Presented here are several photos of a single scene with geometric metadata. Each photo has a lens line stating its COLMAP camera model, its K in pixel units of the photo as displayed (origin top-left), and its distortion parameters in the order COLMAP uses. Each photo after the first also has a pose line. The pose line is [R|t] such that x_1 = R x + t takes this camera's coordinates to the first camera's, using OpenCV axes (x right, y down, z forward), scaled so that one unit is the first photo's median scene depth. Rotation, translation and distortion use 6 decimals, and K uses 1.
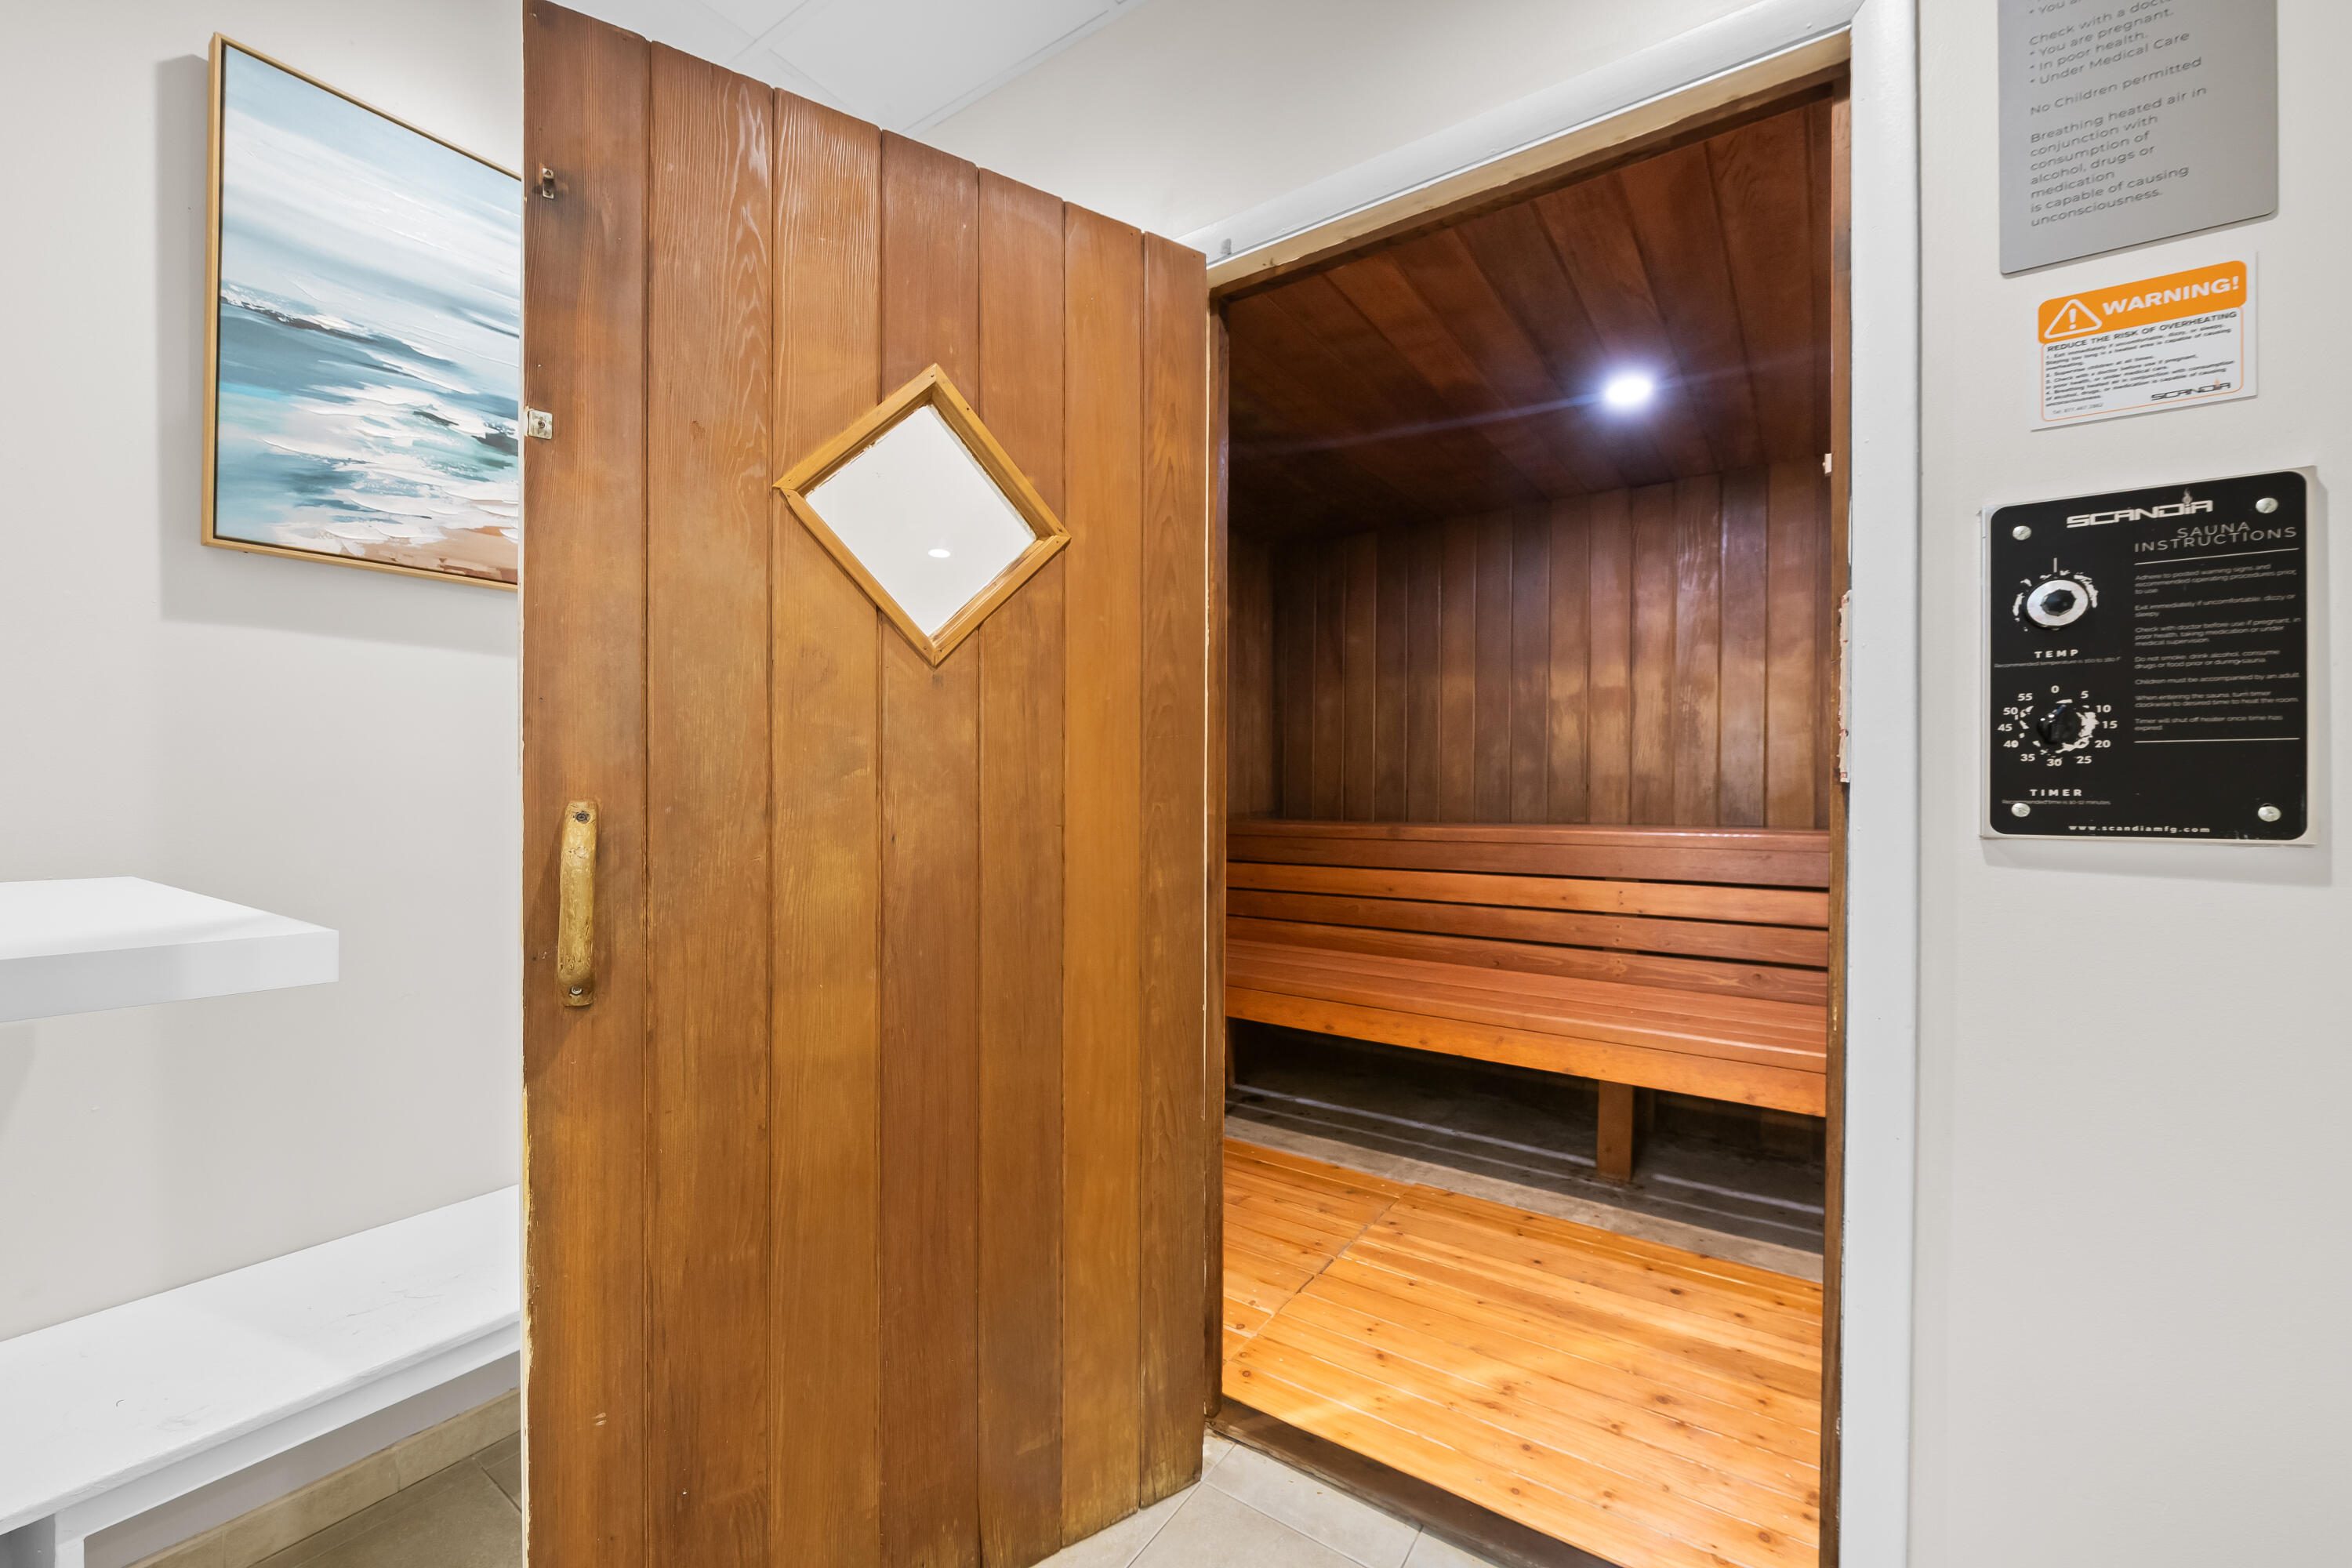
lens RADIAL K [[937.8, 0, 1178.1], [0, 937.8, 786.0], [0, 0, 1]] dist [-0.005164, -0.001010]
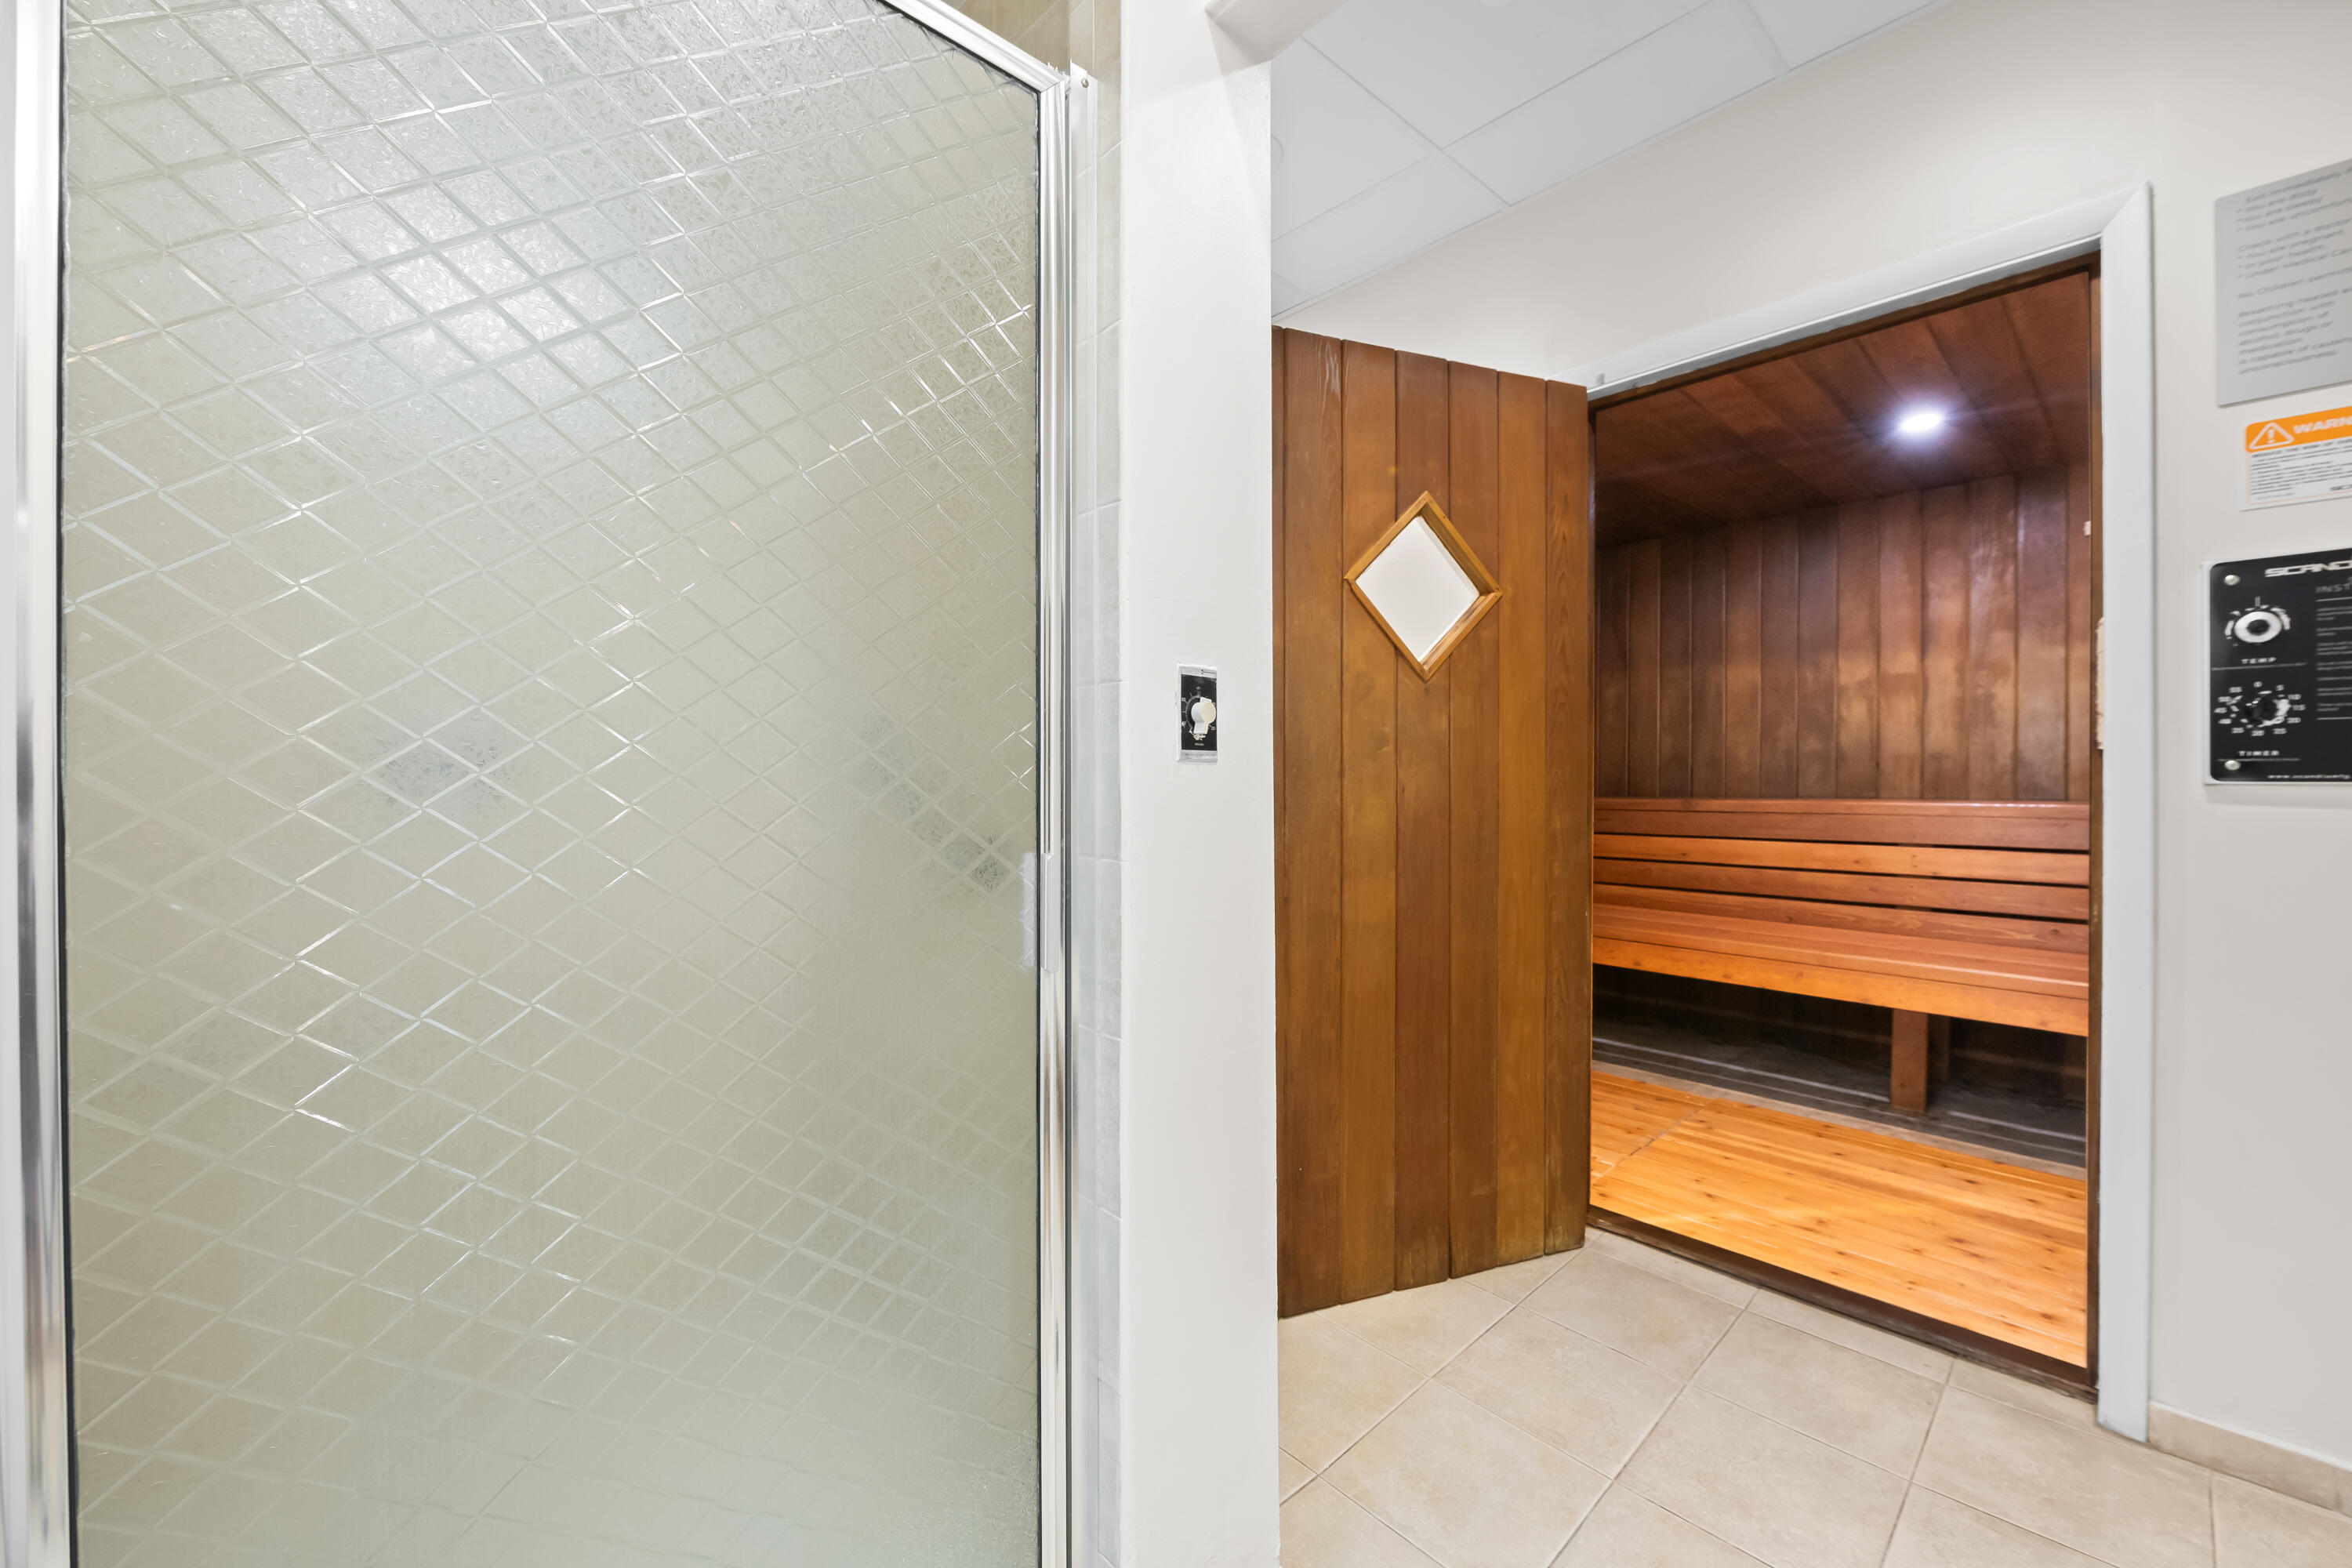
lens RADIAL K [[937.8, 0, 1171.9], [0, 937.8, 772.7], [0, 0, 1]] dist [-0.005164, -0.001010]
pose [[0.975653, -0.002904, -0.219302, -0.291391], [0.002462, 0.999994, -0.002287, 0.024965], [0.219307, 0.001691, 0.975654, -0.561811]]
